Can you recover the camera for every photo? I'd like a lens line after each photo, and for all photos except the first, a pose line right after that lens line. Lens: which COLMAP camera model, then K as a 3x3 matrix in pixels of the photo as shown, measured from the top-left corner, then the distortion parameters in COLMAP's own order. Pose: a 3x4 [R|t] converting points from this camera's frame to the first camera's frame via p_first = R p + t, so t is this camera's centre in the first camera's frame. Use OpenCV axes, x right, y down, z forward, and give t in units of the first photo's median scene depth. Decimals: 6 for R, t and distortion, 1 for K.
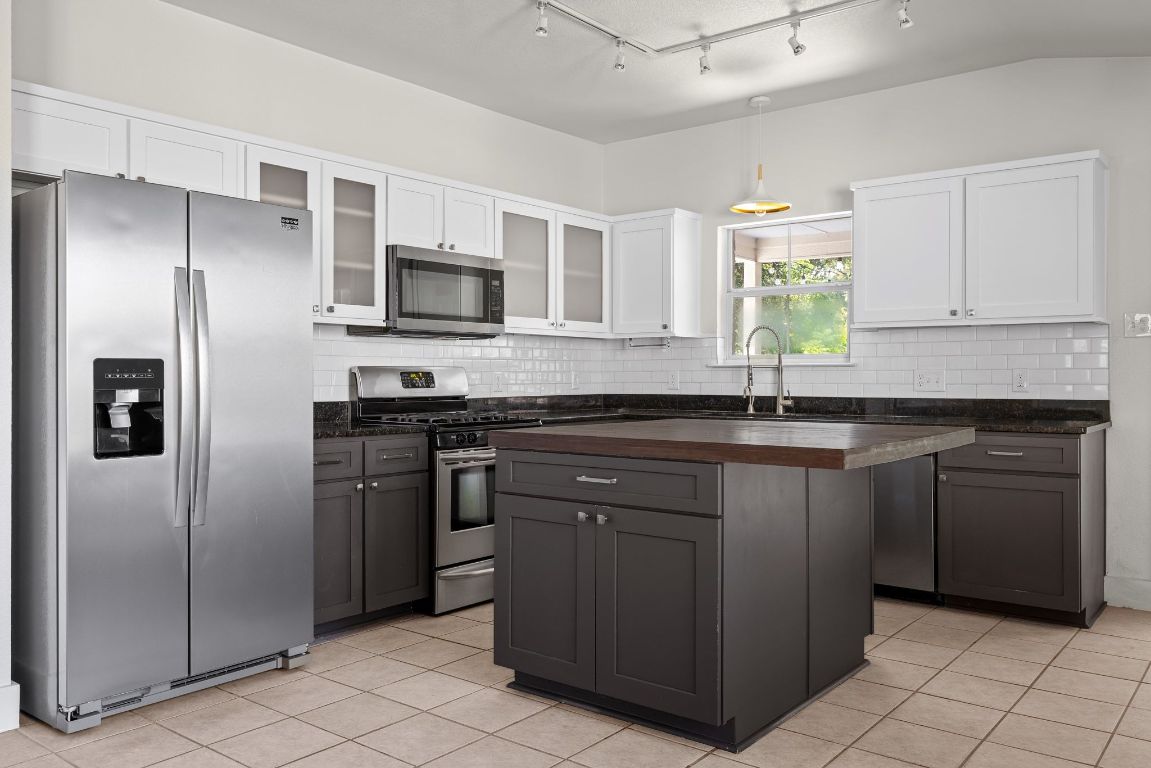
lens RADIAL K [[903.7, 0, 574.2], [0, 903.7, 378.7], [0, 0, 1]] dist [0.017554, -0.002464]
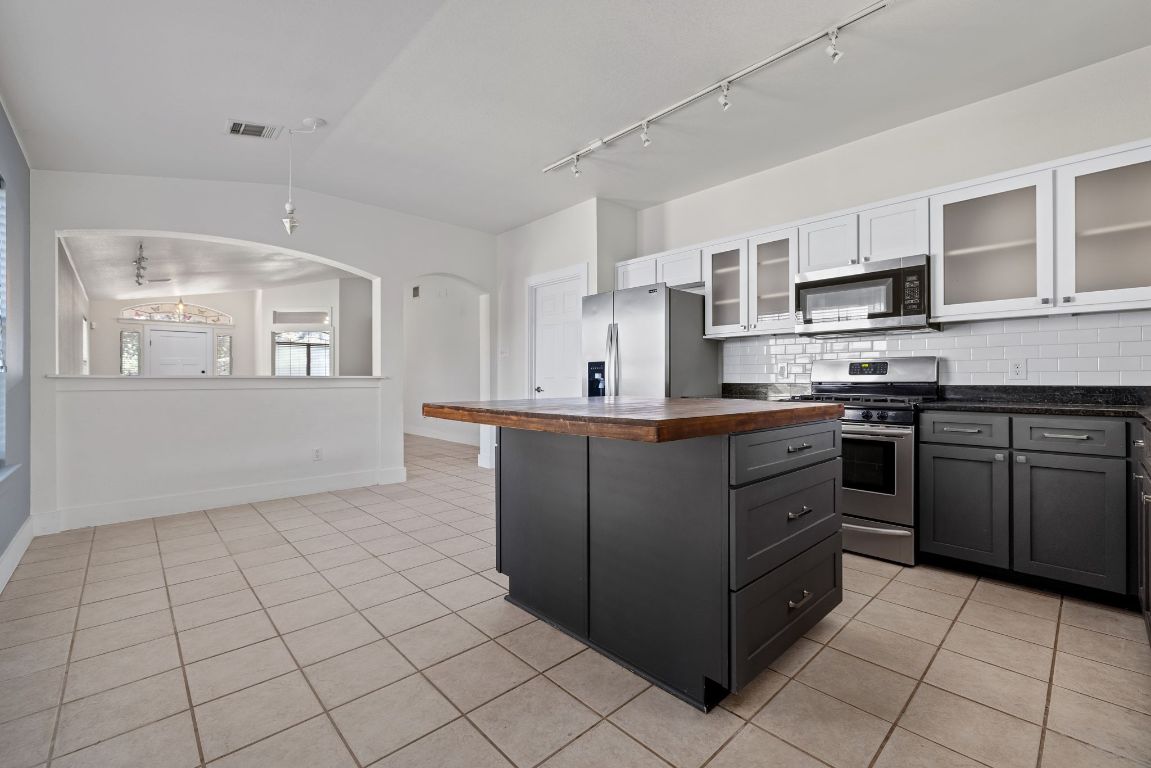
lens RADIAL K [[481.0, 0, 577.4], [0, 481.0, 378.8], [0, 0, 1]] dist [-0.000056, -0.000769]
pose [[-0.141584, 0.000486, -0.989926, 0.545325], [-0.002927, 0.999995, 0.000909, 0.016247], [0.989922, 0.003027, -0.141582, 0.683708]]
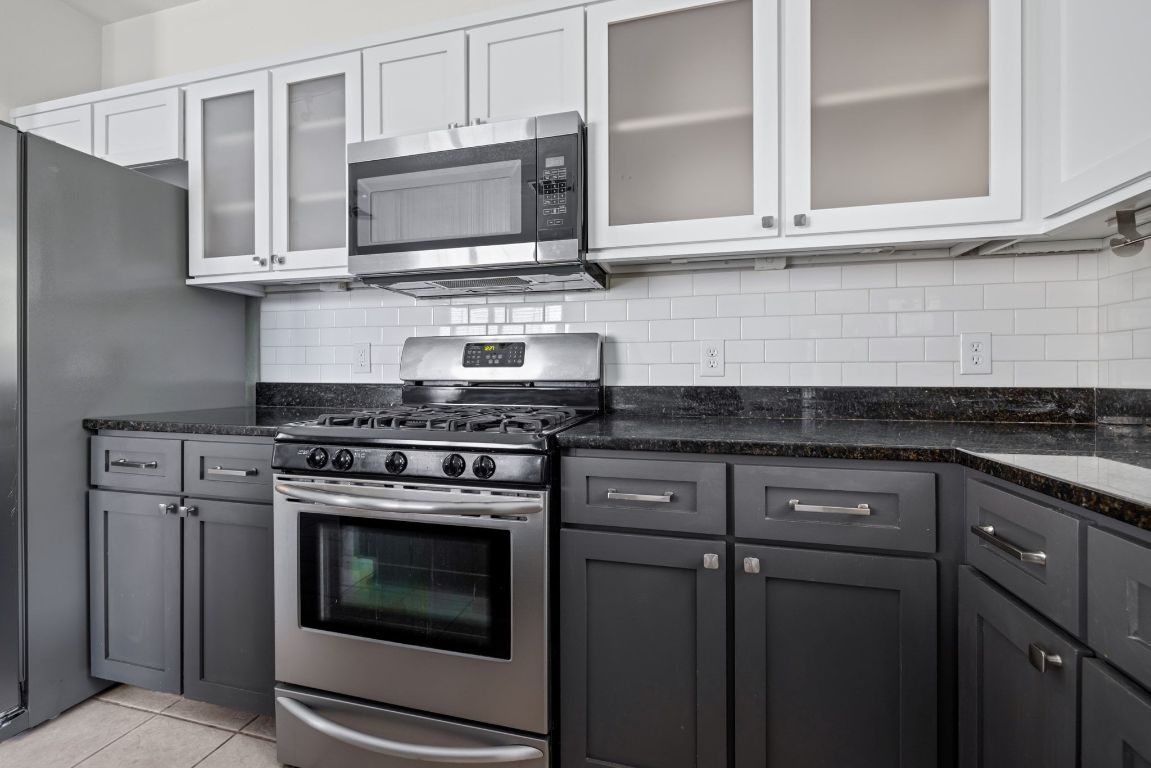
lens RADIAL K [[481.0, 0, 574.7], [0, 481.0, 373.3], [0, 0, 1]] dist [-0.000056, -0.000769]
pose [[0.409029, -0.001364, -0.912520, 0.168199], [-0.003970, 0.999987, -0.003274, 0.015662], [0.912513, 0.004962, 0.409019, 0.899703]]
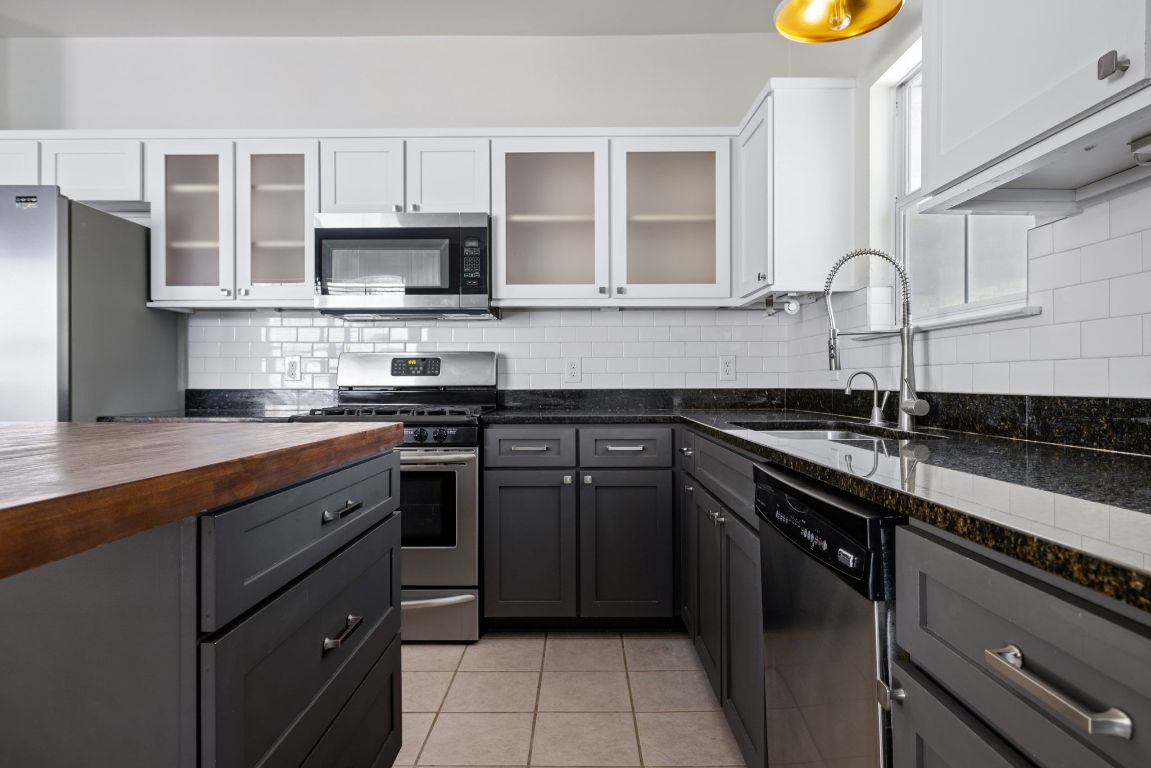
lens RADIAL K [[679.0, 0, 575.2], [0, 679.0, 381.3], [0, 0, 1]] dist [-0.008555, -0.001108]
pose [[0.621094, -0.000334, -0.783736, 0.437445], [-0.001532, 0.999997, -0.001640, 0.016228], [0.783734, 0.002220, 0.621092, 0.701800]]
